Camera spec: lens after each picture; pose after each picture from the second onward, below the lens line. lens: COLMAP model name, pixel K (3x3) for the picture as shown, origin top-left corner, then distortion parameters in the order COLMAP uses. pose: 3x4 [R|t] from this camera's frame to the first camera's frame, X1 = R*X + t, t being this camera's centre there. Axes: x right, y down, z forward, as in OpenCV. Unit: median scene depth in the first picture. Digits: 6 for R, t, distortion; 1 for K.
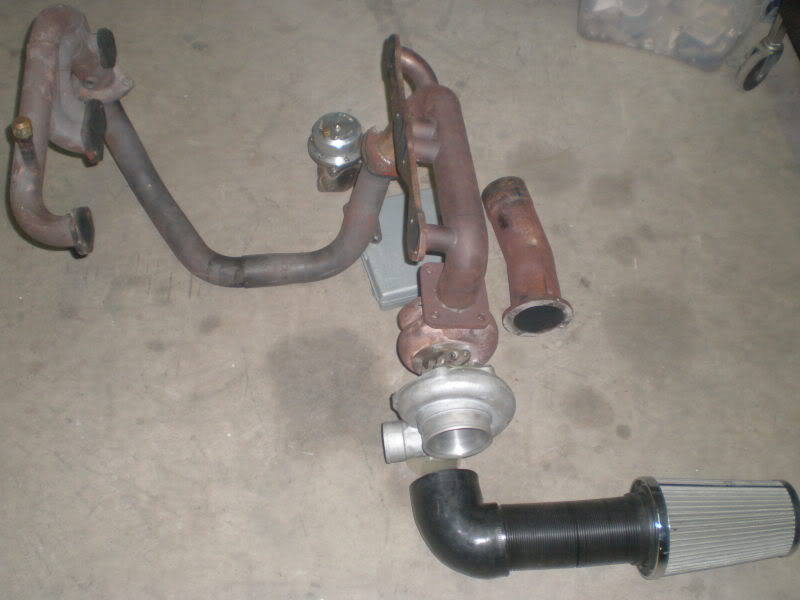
lens RADIAL K [[889.8, 0, 400.0], [0, 889.8, 300.0], [0, 0, 1]] dist [-0.096758, -0.017440]
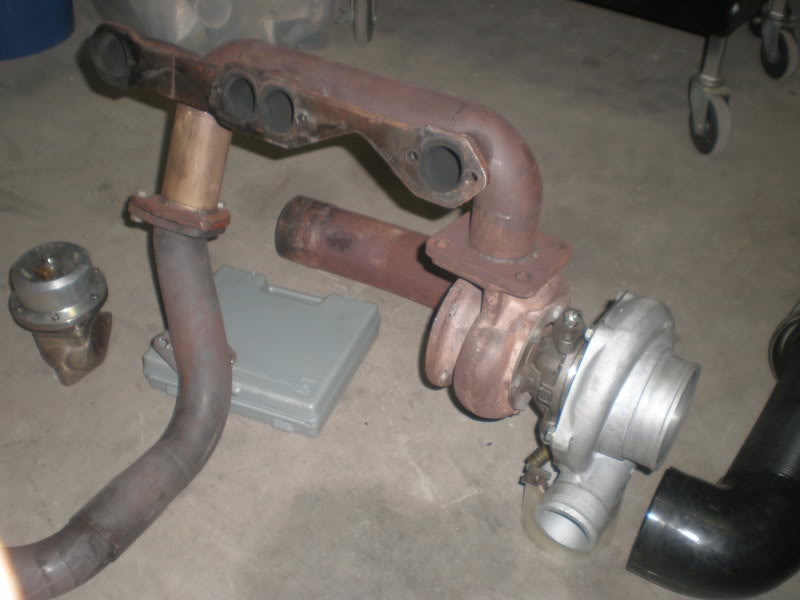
lens RADIAL K [[889.8, 0, 400.0], [0, 889.8, 300.0], [0, 0, 1]] dist [-0.096758, -0.017440]
pose [[0.638960, -0.536235, 0.551526, -0.270407], [0.648458, 0.761168, -0.011194, -0.015475], [-0.413802, 0.364794, 0.834082, 0.428221]]
